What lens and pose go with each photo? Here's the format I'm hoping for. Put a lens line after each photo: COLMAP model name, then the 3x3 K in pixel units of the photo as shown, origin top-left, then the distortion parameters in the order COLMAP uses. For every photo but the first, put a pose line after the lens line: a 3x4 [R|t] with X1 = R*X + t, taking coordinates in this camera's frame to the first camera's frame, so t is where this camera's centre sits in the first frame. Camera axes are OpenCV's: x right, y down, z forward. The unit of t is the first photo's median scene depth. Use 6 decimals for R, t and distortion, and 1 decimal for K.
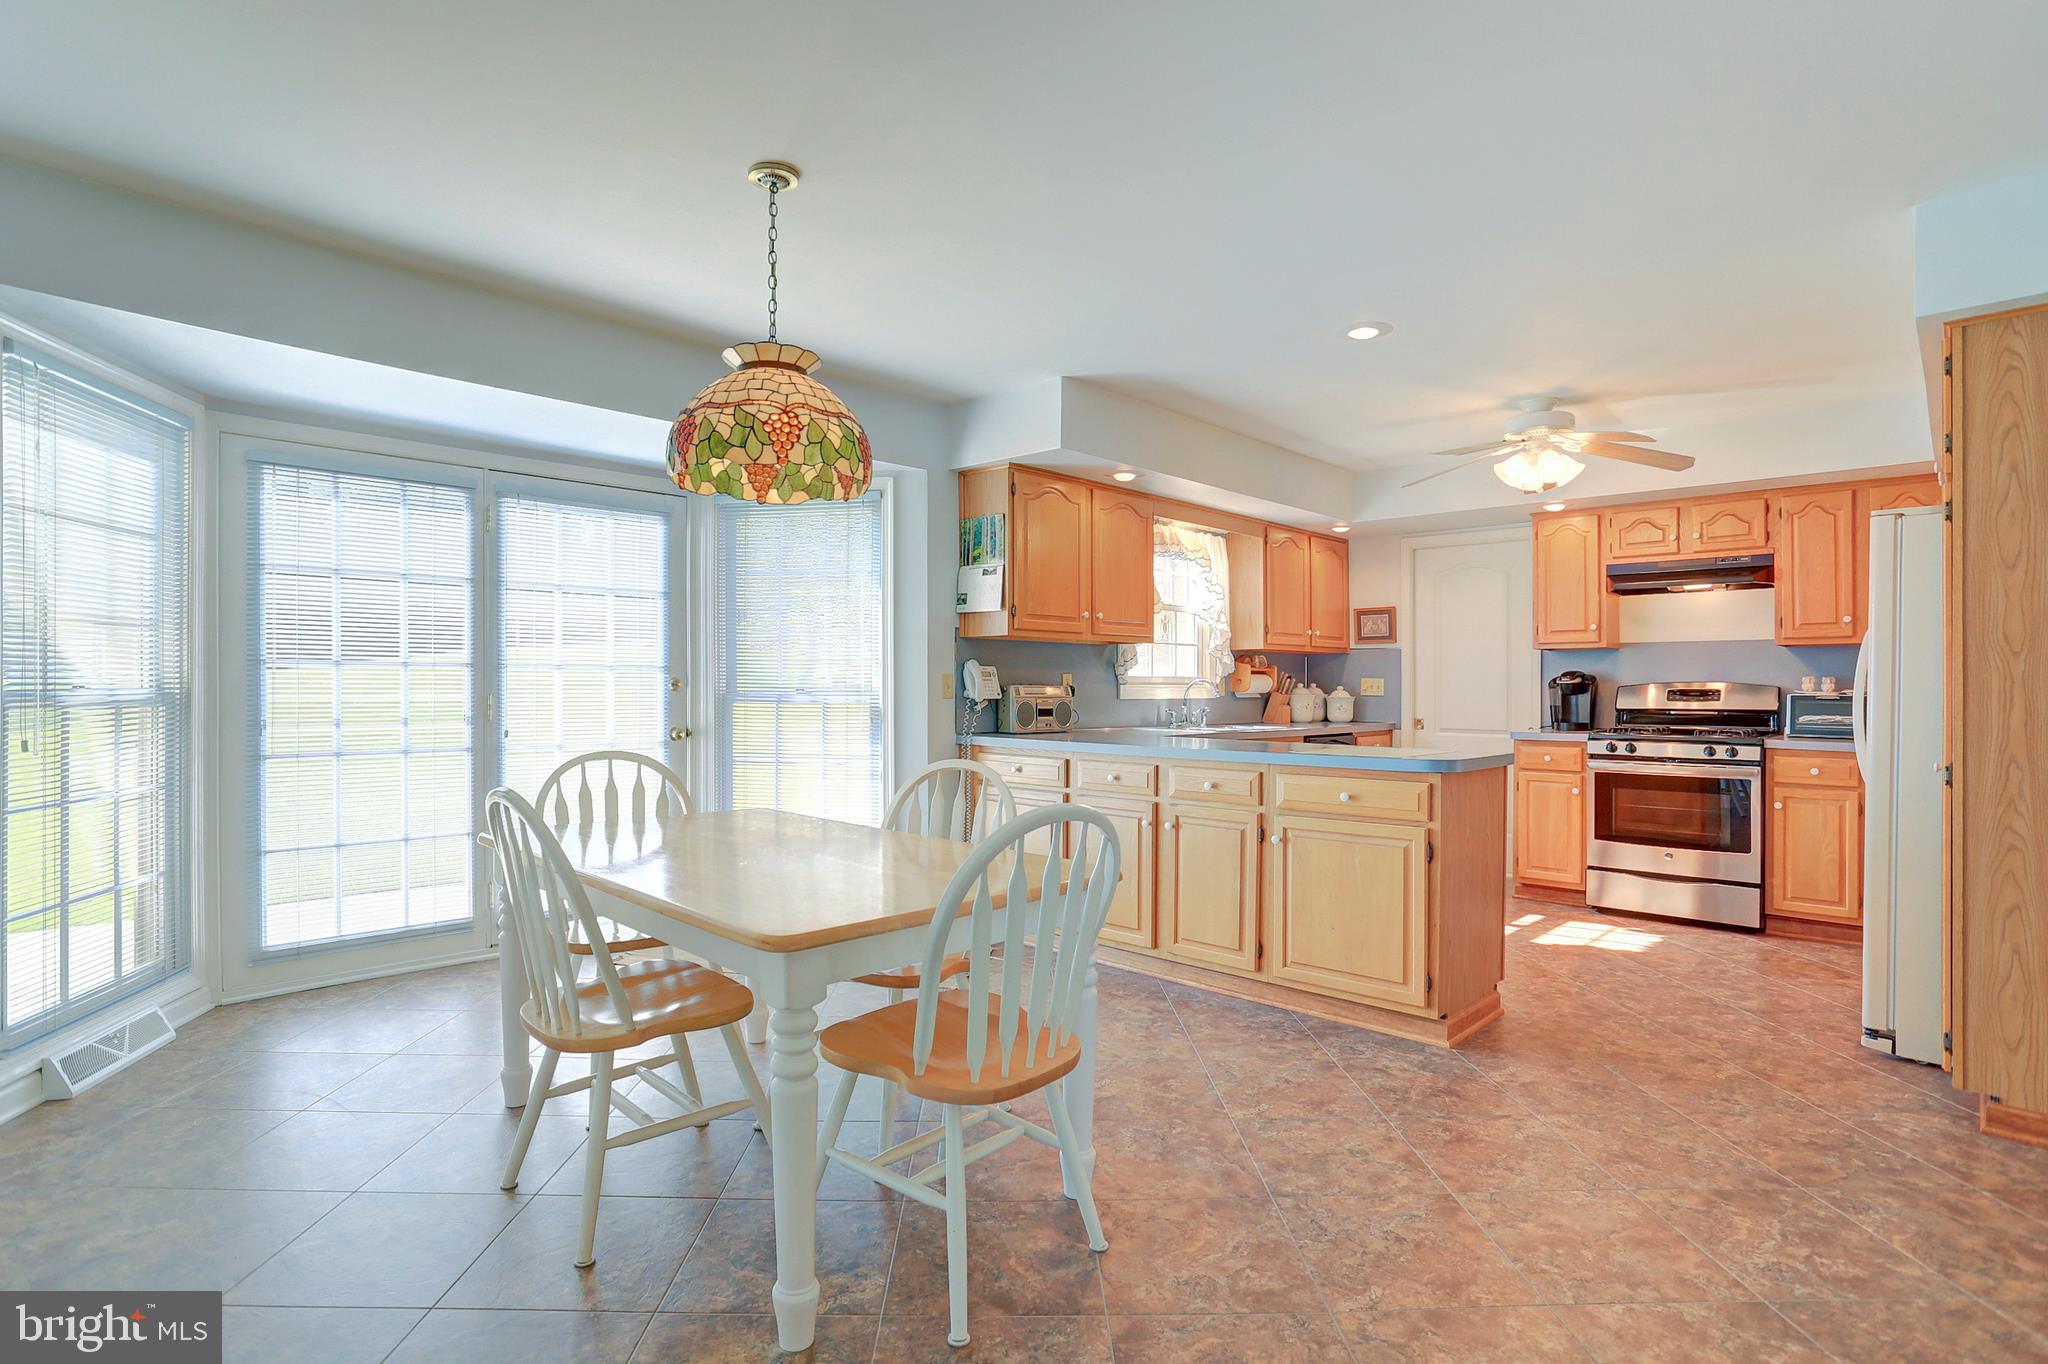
lens RADIAL K [[1000.4, 0, 1024.0], [0, 1000.4, 682.0], [0, 0, 1]] dist [-0.066011, 0.026664]
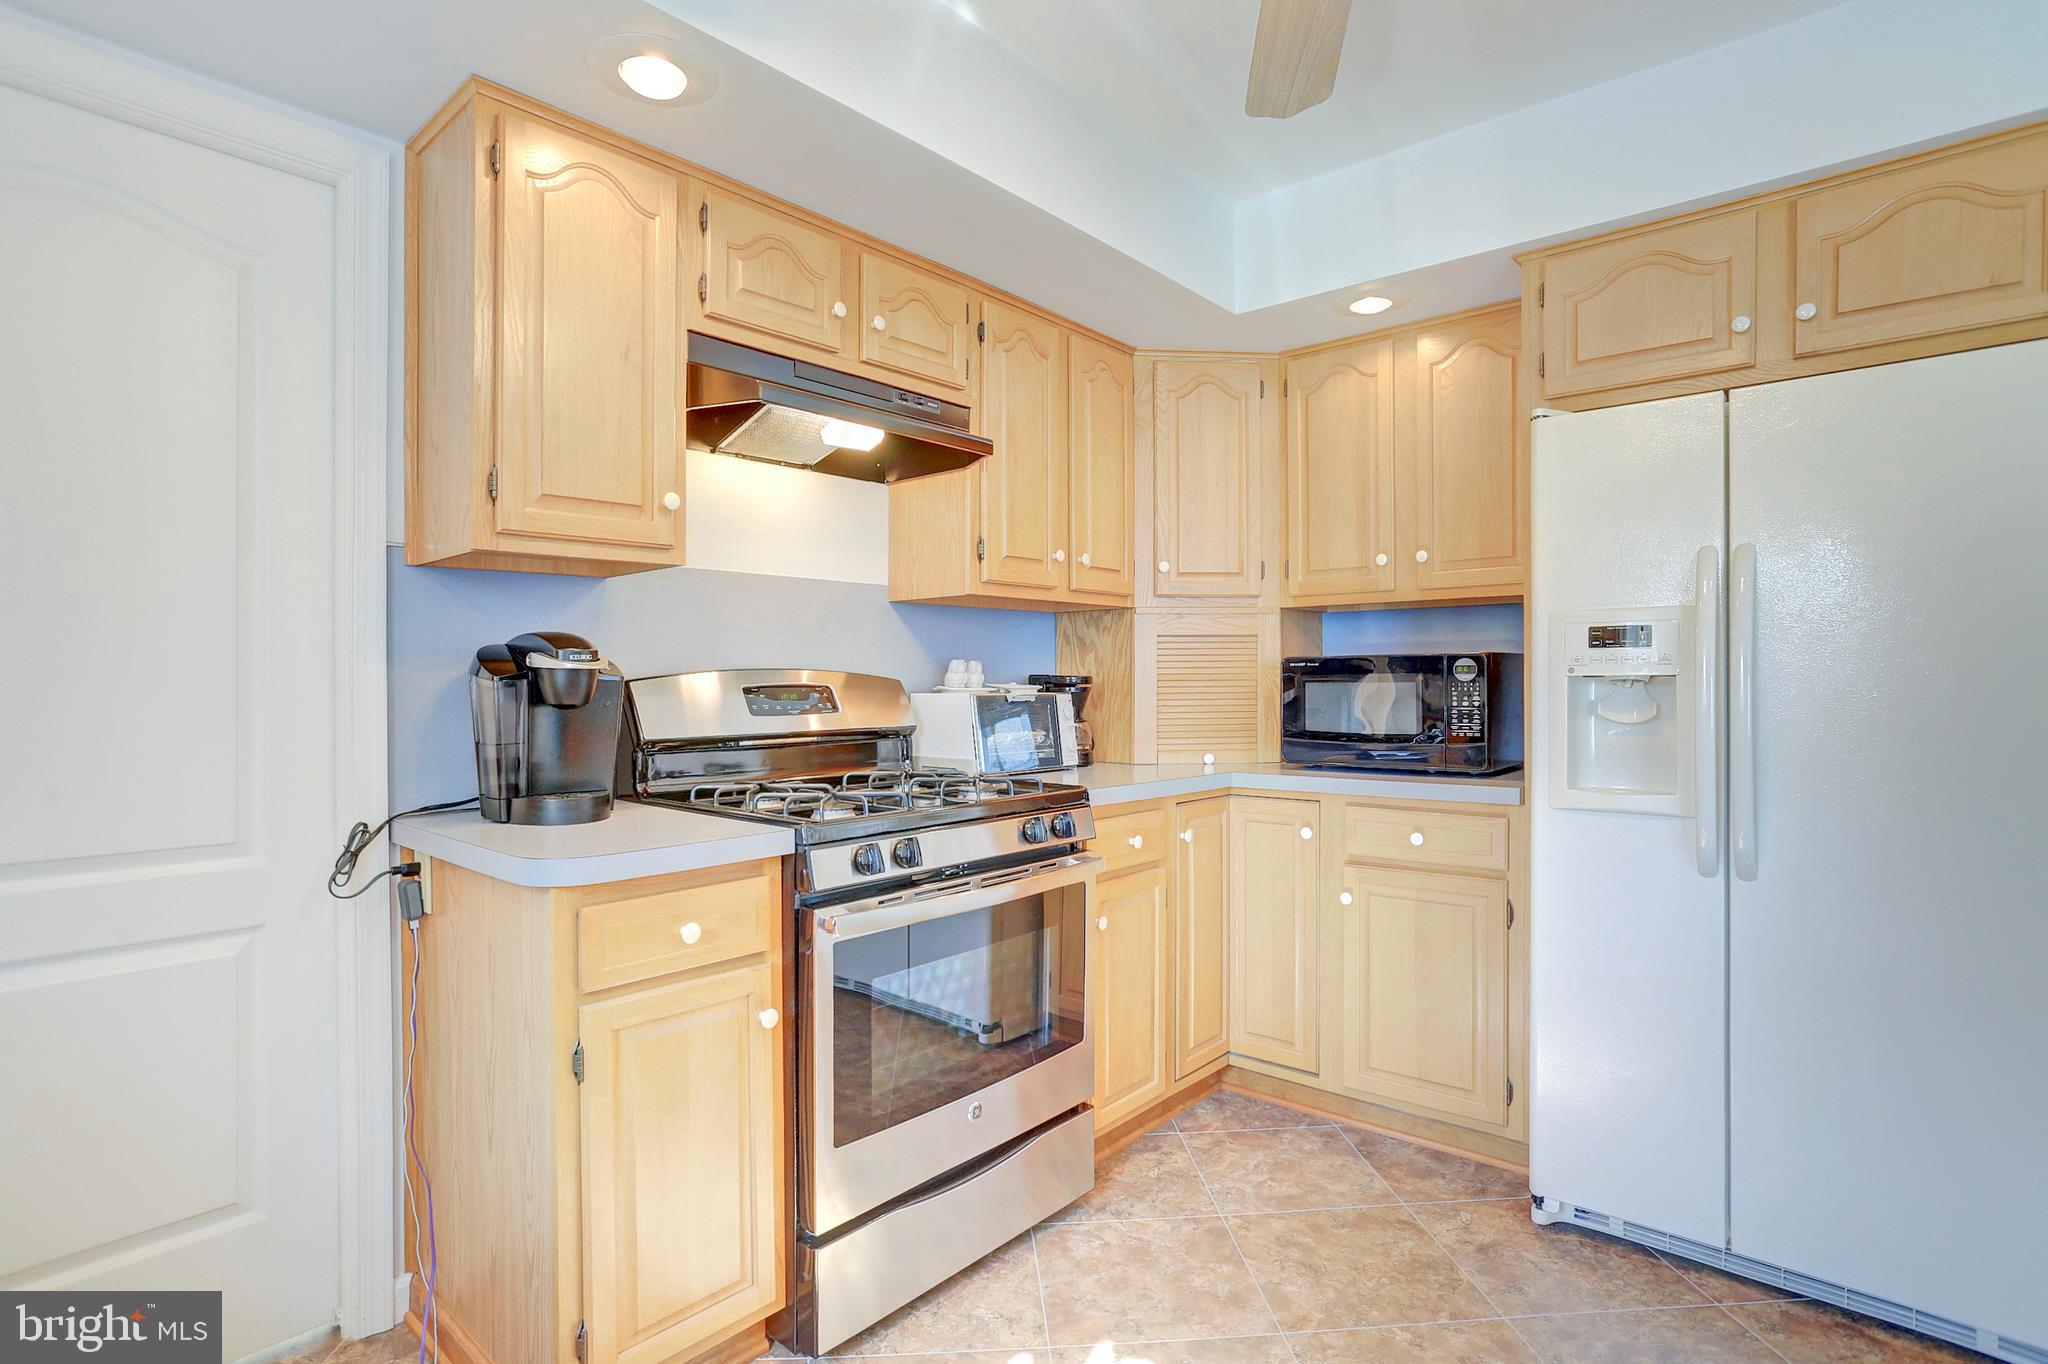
lens RADIAL K [[1004.7, 0, 1017.1], [0, 1004.7, 687.8], [0, 0, 1]] dist [-0.064561, 0.028599]
pose [[-0.050970, -0.005230, 0.998686, 0.253999], [0.001443, 0.999985, 0.005311, 0.006301], [-0.998699, 0.001712, -0.050962, 0.968701]]
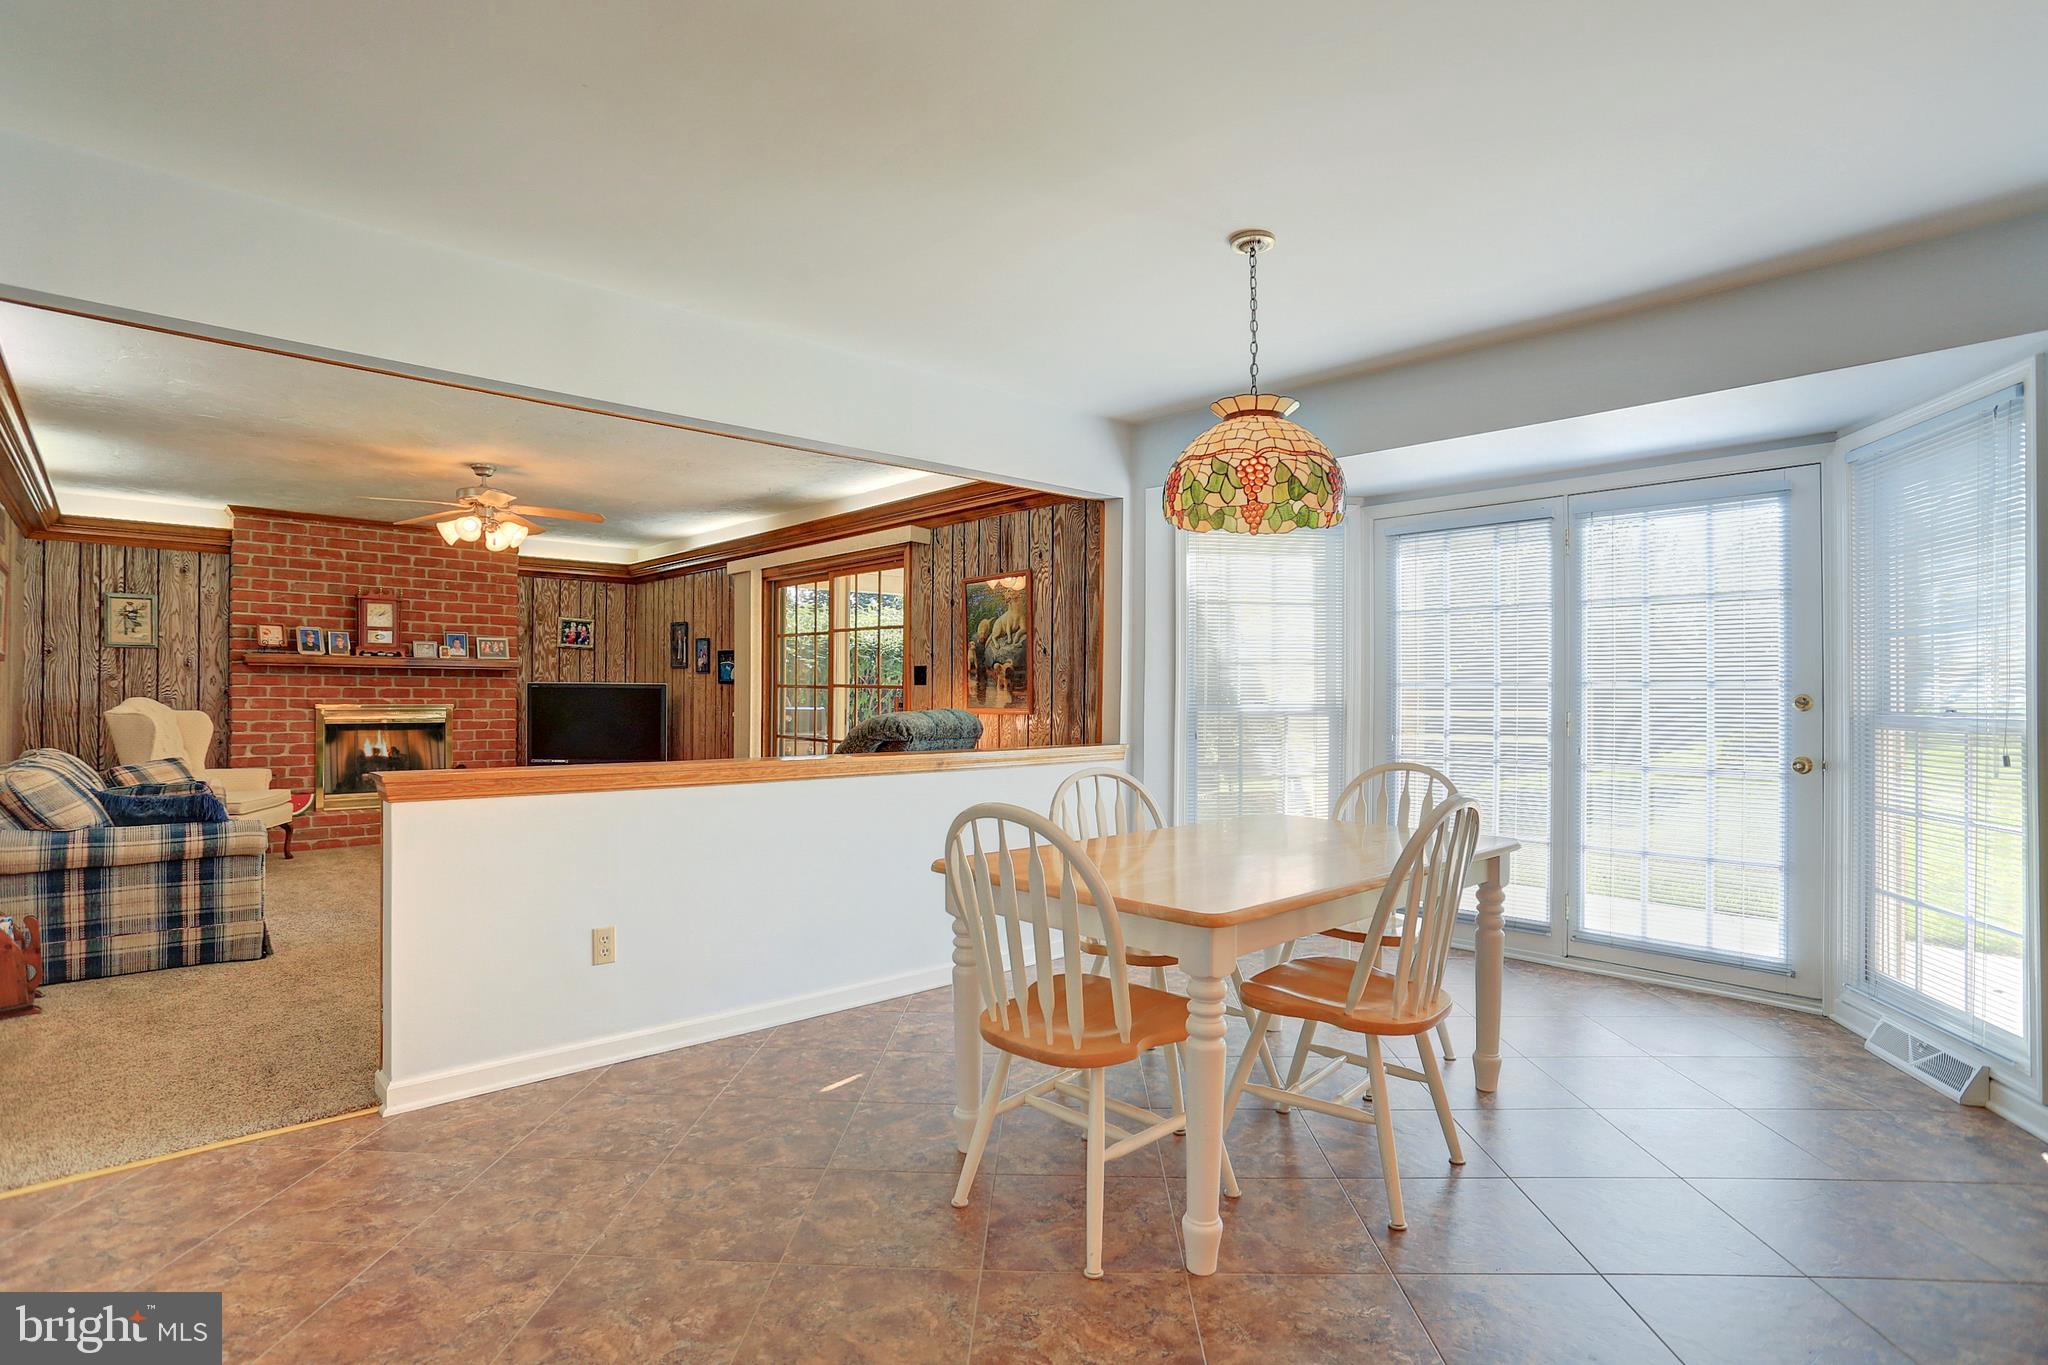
lens RADIAL K [[1001.4, 0, 1014.7], [0, 1001.4, 668.8], [0, 0, 1]] dist [-0.068138, 0.027653]
pose [[-0.054694, -0.030415, -0.998040, 0.423976], [-0.003698, 0.999535, -0.030258, 0.001024], [0.998496, 0.002036, -0.054781, 0.381832]]
